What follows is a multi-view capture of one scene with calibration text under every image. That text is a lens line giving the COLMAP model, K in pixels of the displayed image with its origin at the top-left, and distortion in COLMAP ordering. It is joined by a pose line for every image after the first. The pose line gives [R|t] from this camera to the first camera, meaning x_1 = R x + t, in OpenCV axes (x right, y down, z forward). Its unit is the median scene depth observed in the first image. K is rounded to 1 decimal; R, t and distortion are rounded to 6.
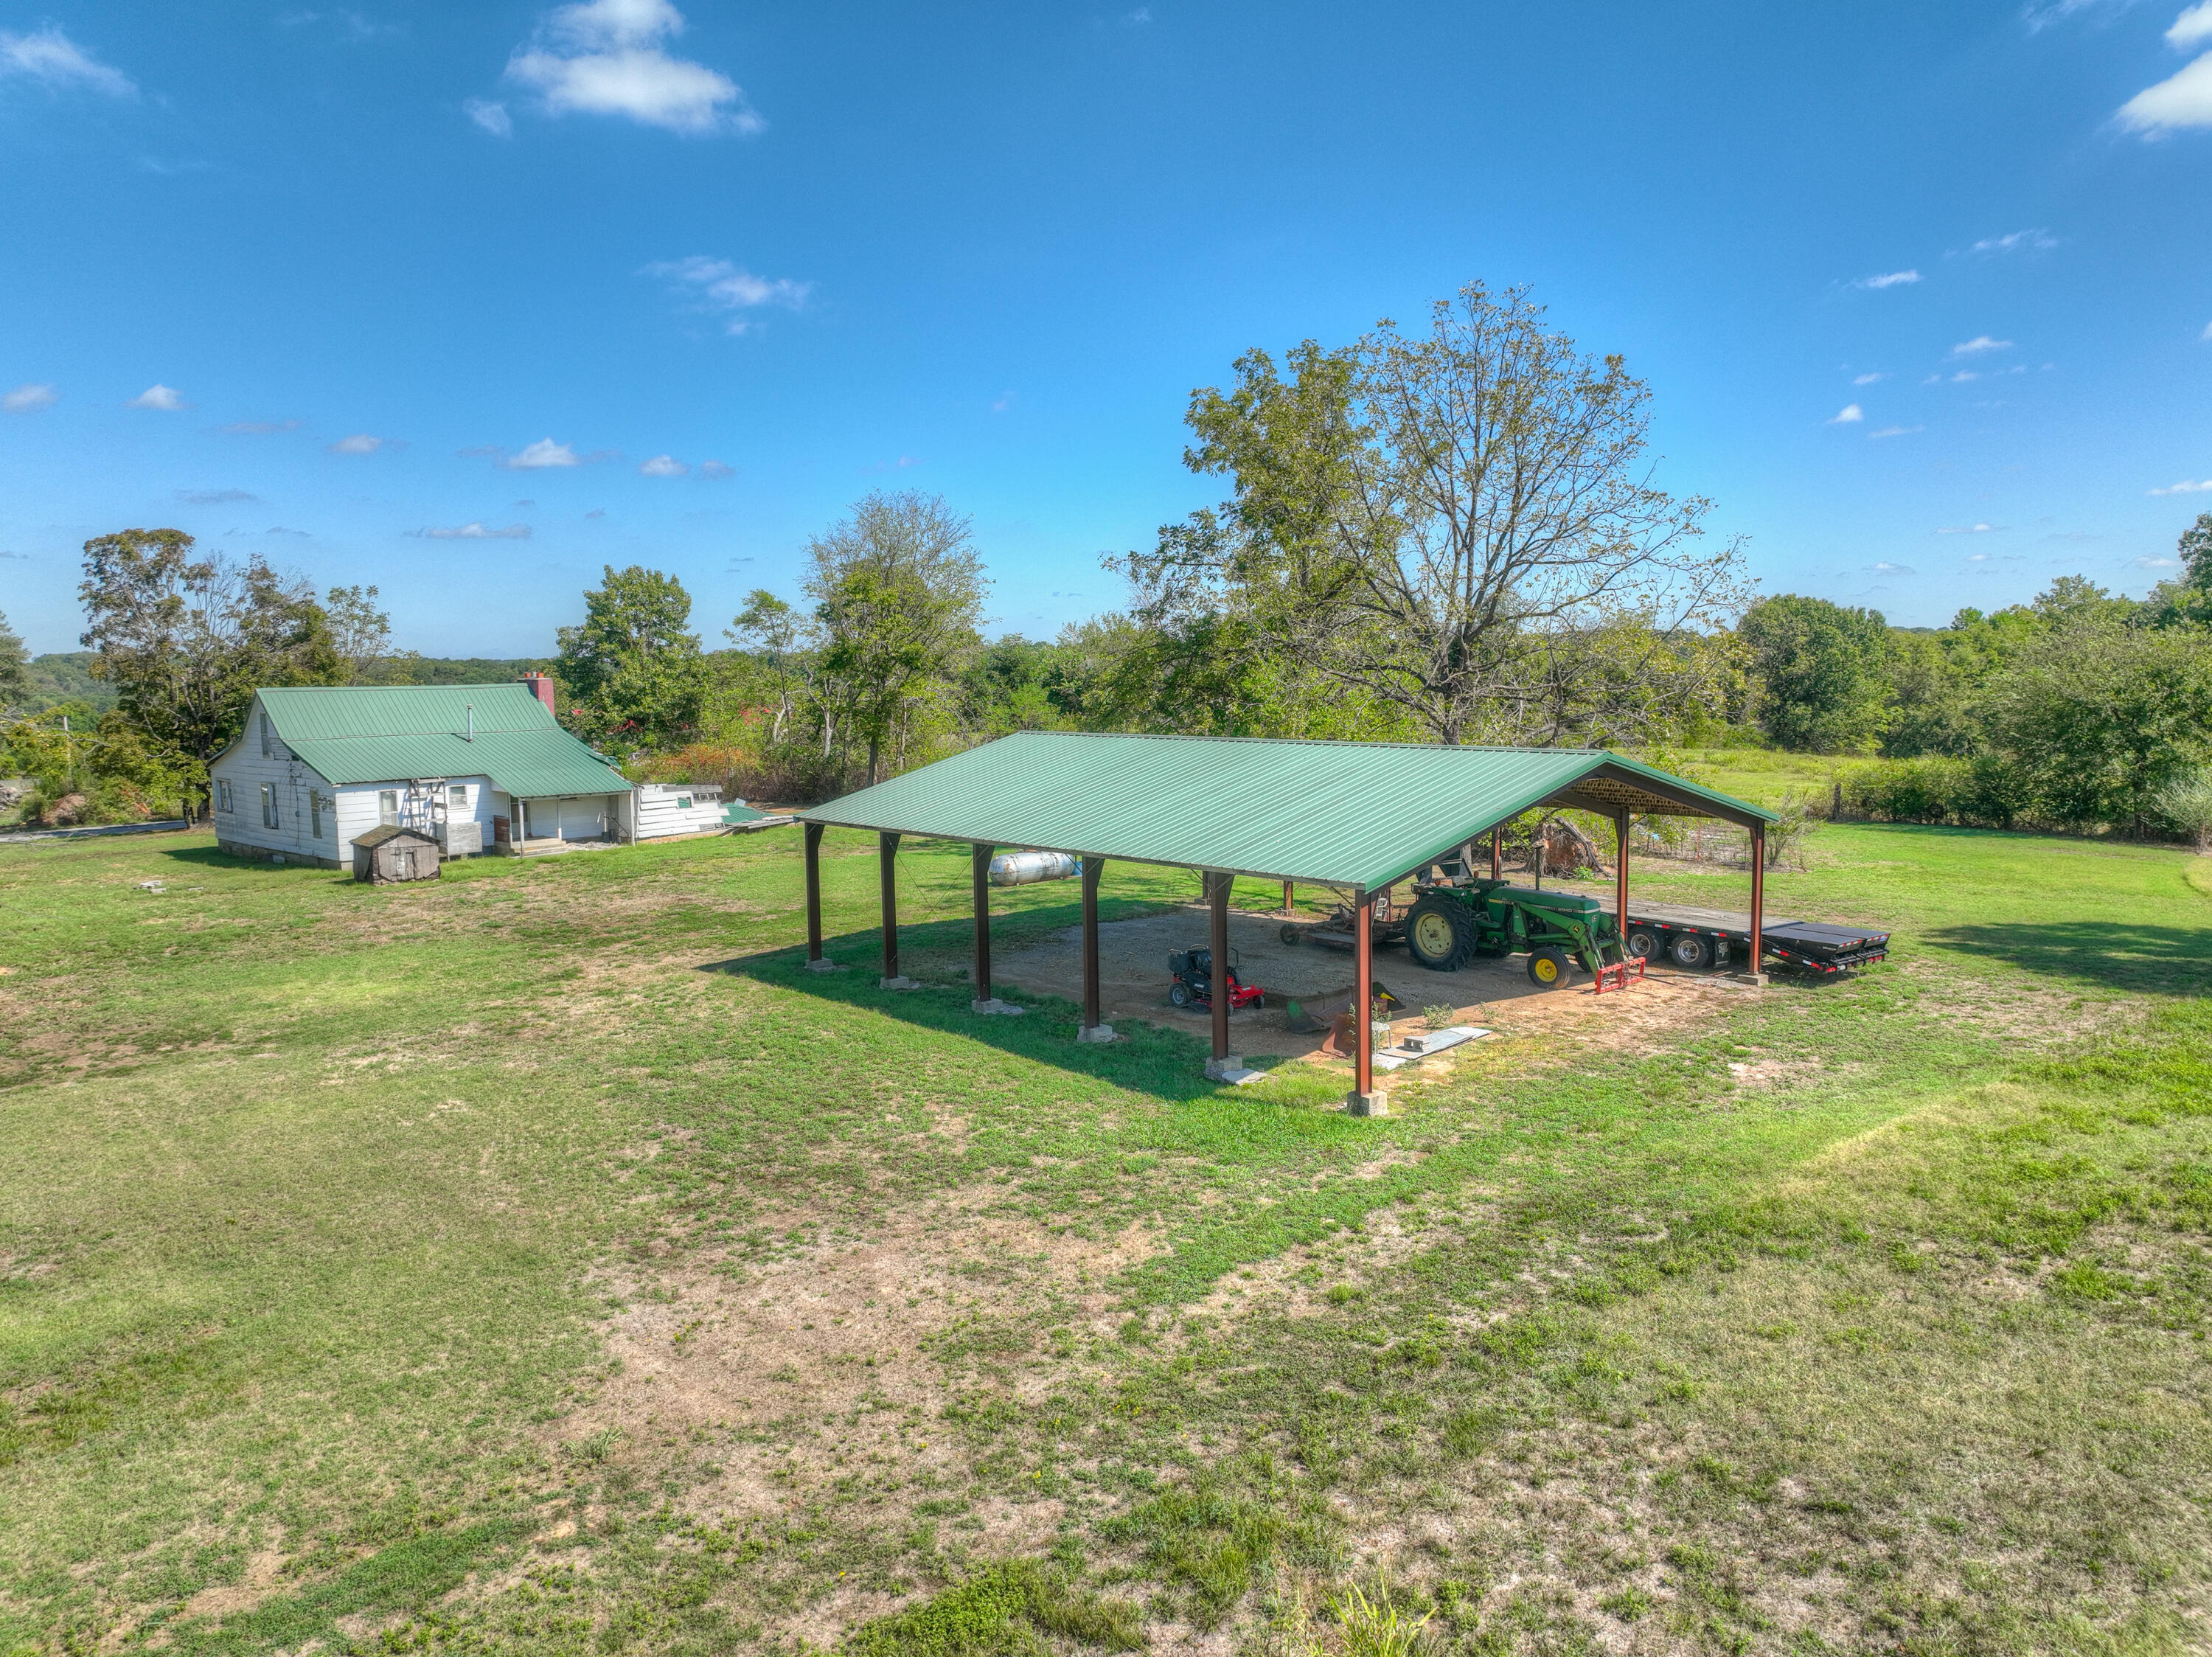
lens RADIAL K [[1563.4, 0, 1111.1], [0, 1563.4, 828.0], [0, 0, 1]] dist [-0.020950, 0.042652]
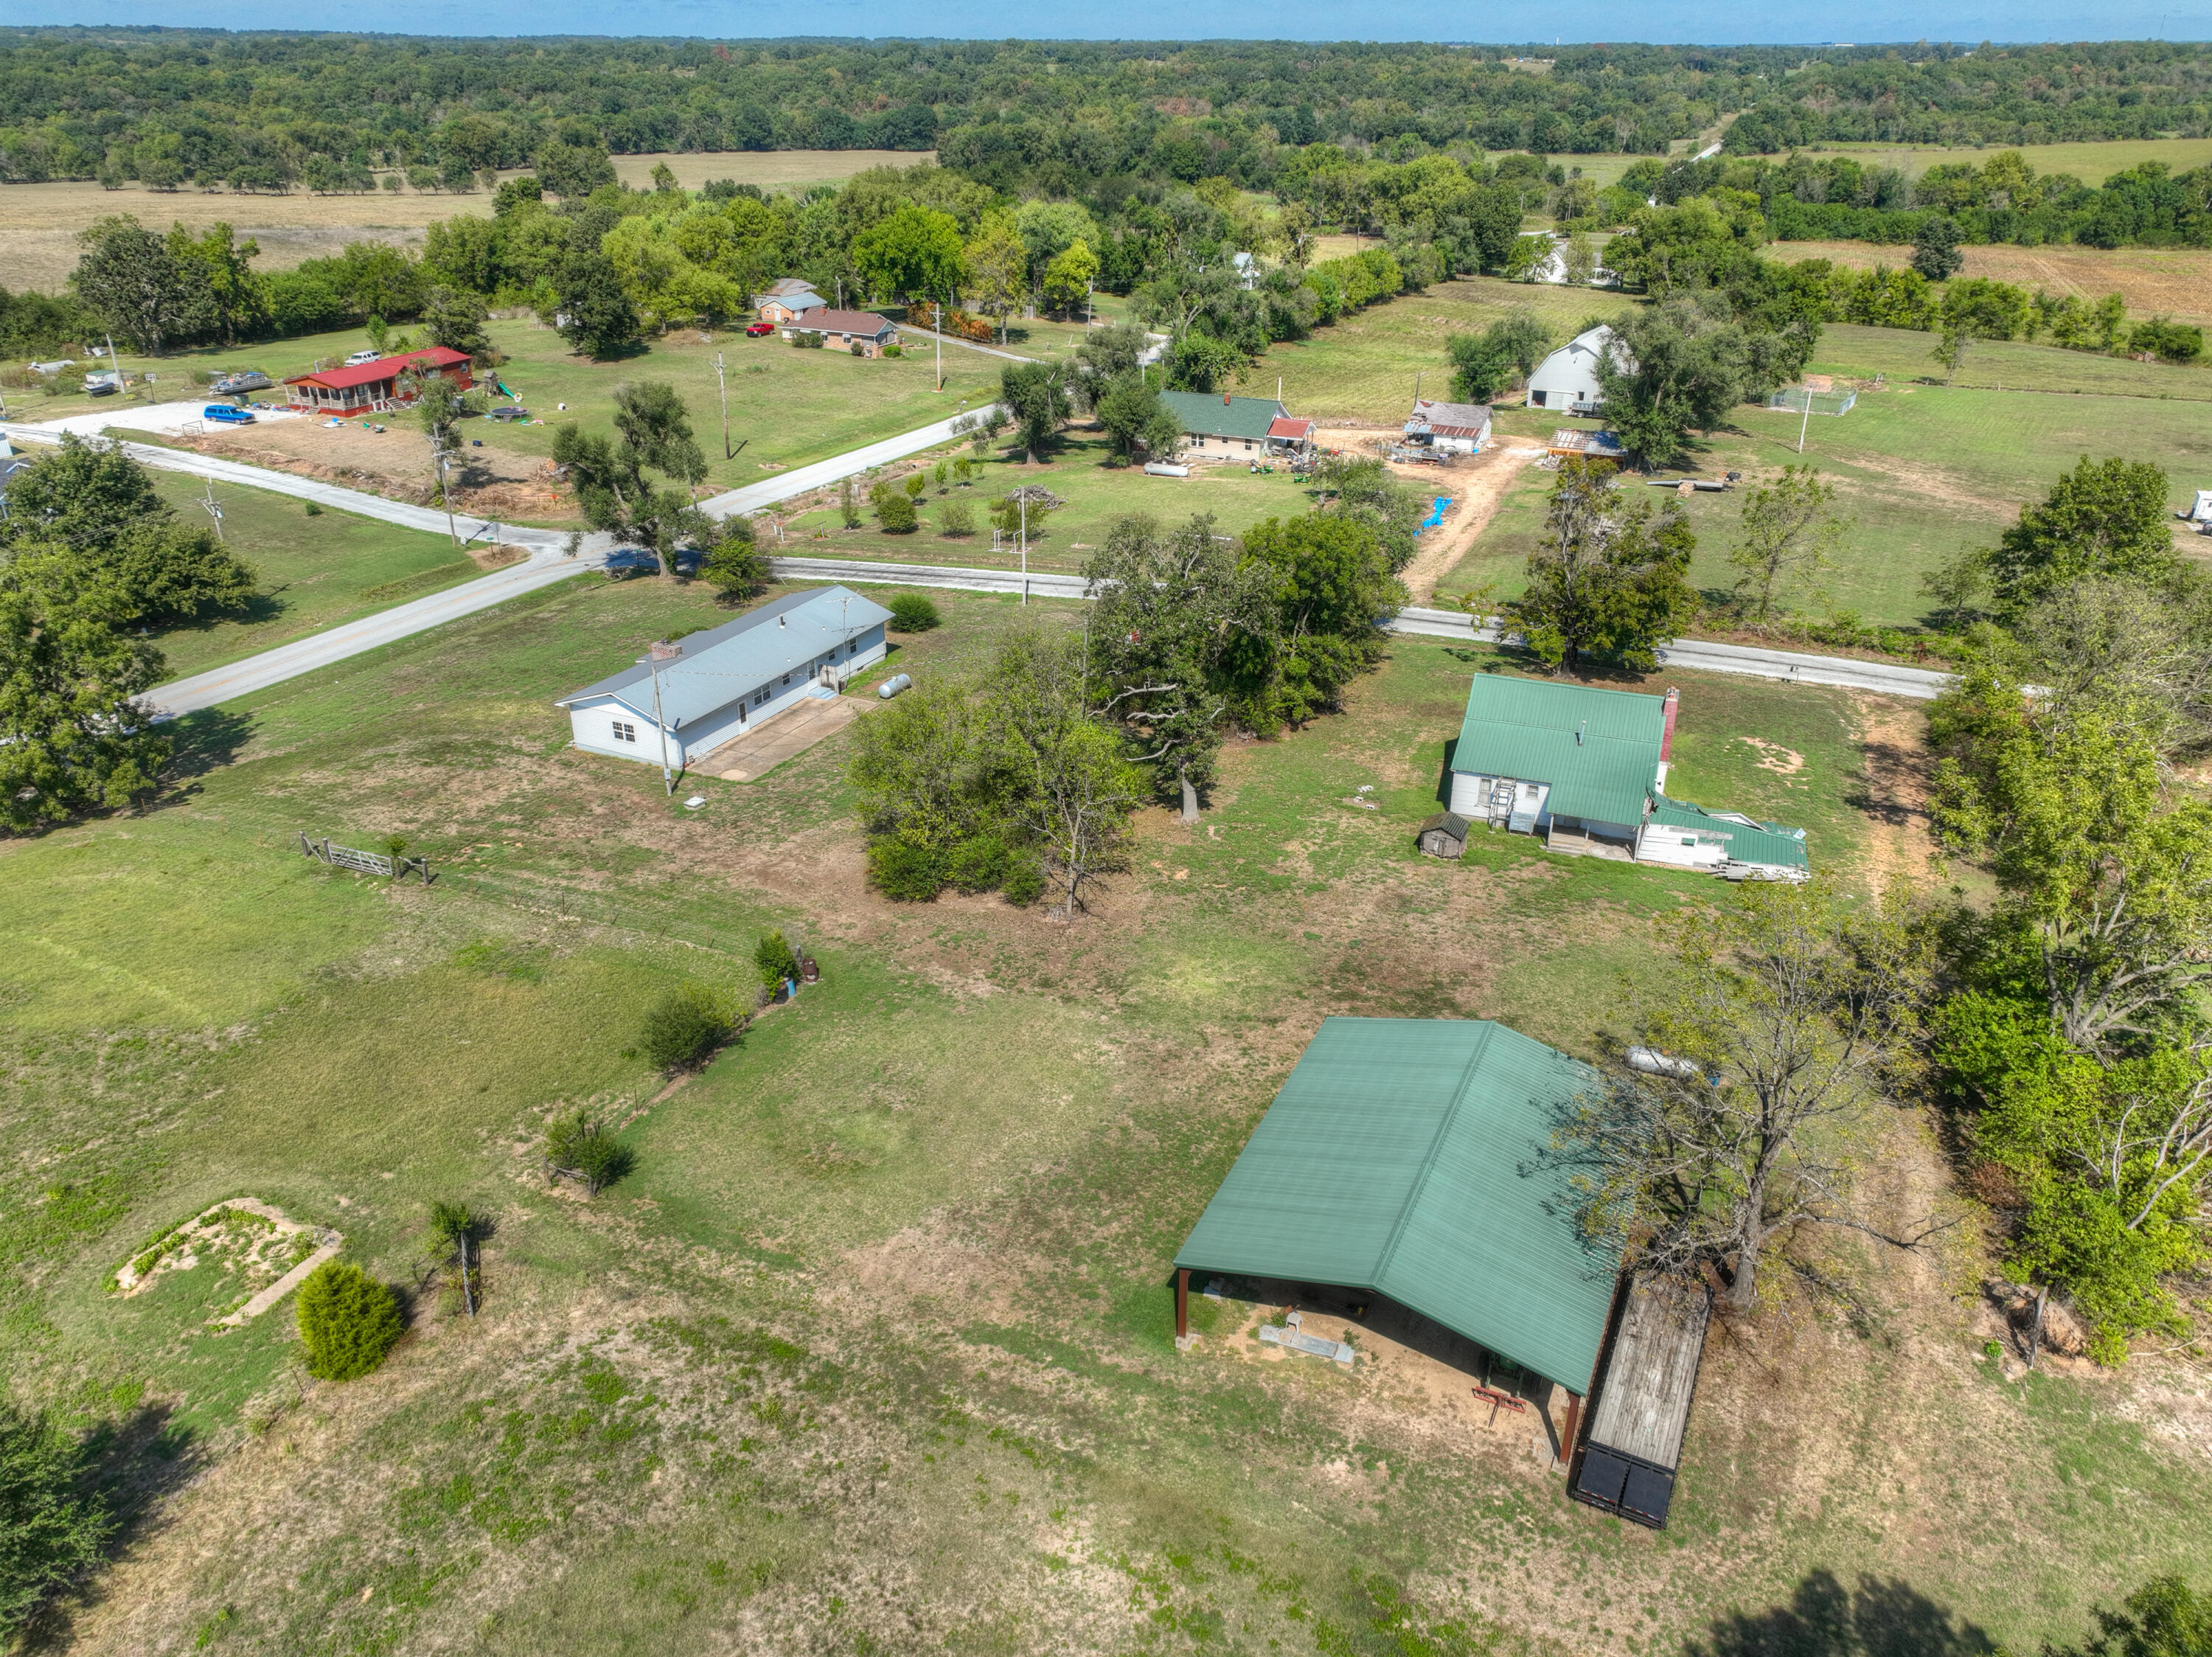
lens RADIAL K [[1550.3, 0, 1113.0], [0, 1550.3, 825.6], [0, 0, 1]] dist [-0.006224, 0.021364]
pose [[0.387916, 0.412764, -0.824104, 0.722089], [-0.101424, 0.907804, 0.406945, -0.604432], [0.916098, -0.074277, 0.394016, 0.046183]]
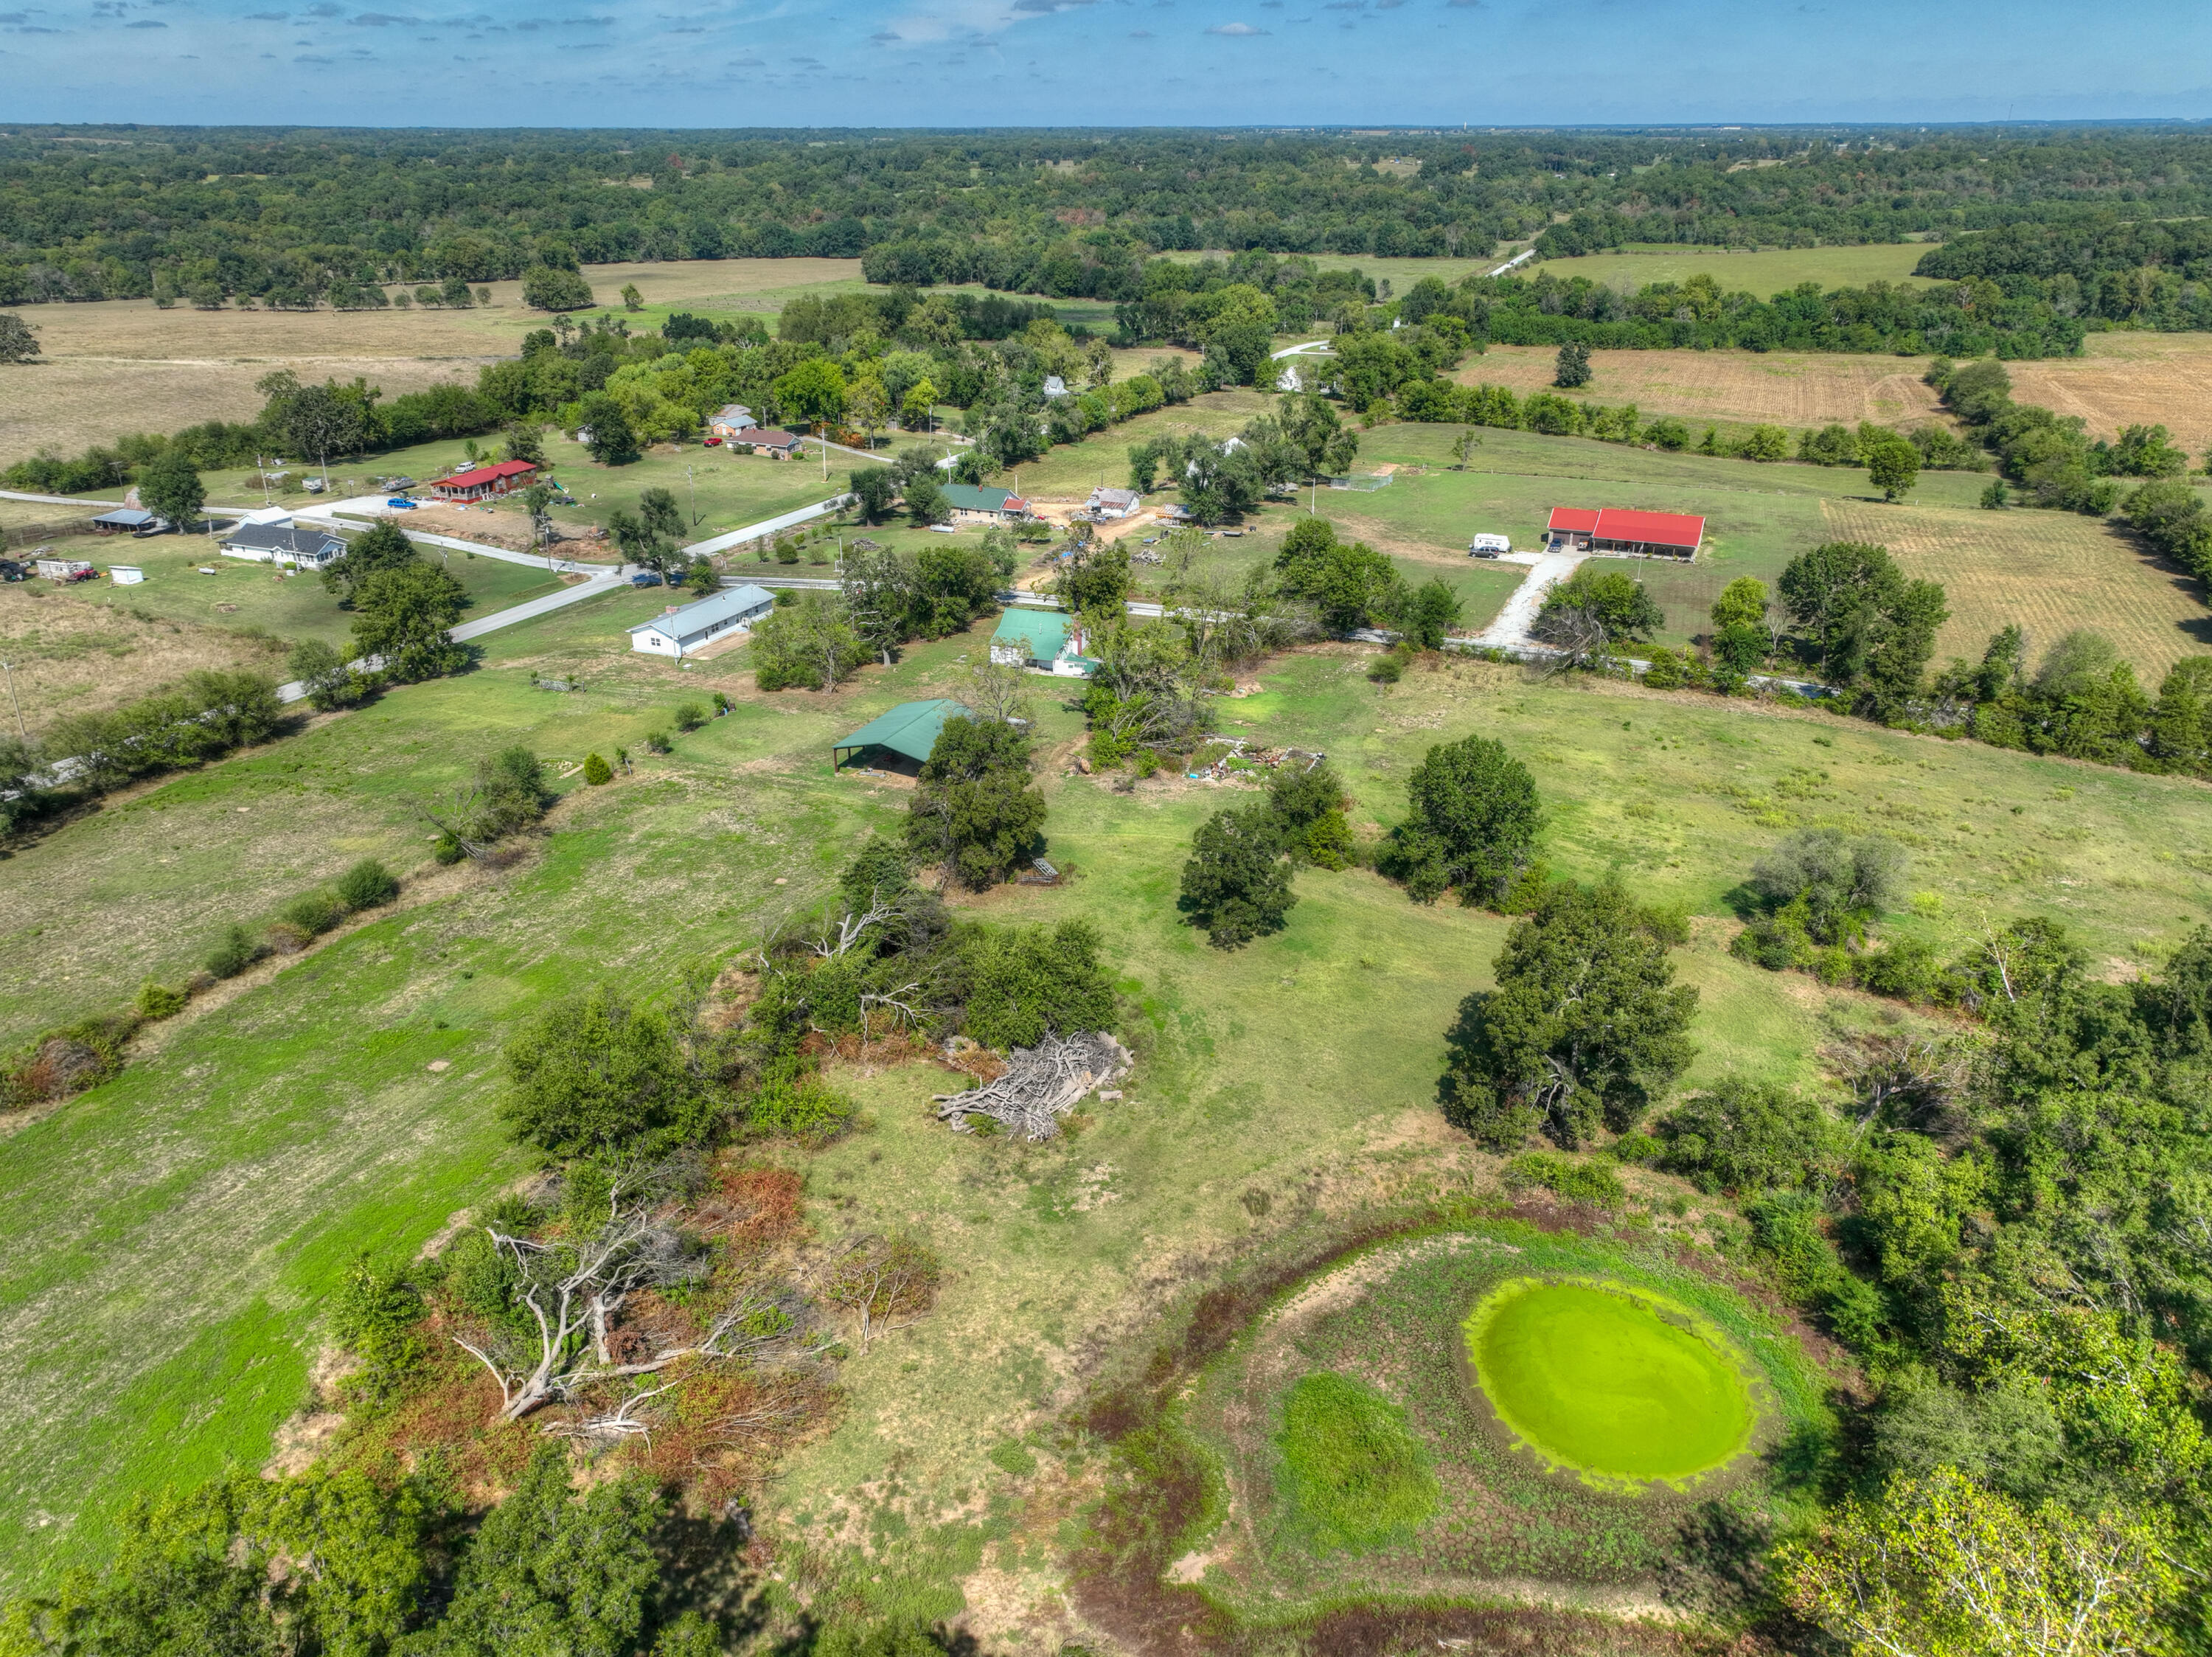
lens RADIAL K [[1519.2, 0, 1102.3], [0, 1519.2, 829.3], [0, 0, 1]] dist [0.001604, 0.002662]
pose [[0.414810, 0.379134, -0.827158, 3.206774], [-0.094743, 0.922112, 0.375144, -1.133598], [0.904962, -0.077246, 0.418421, -0.450233]]
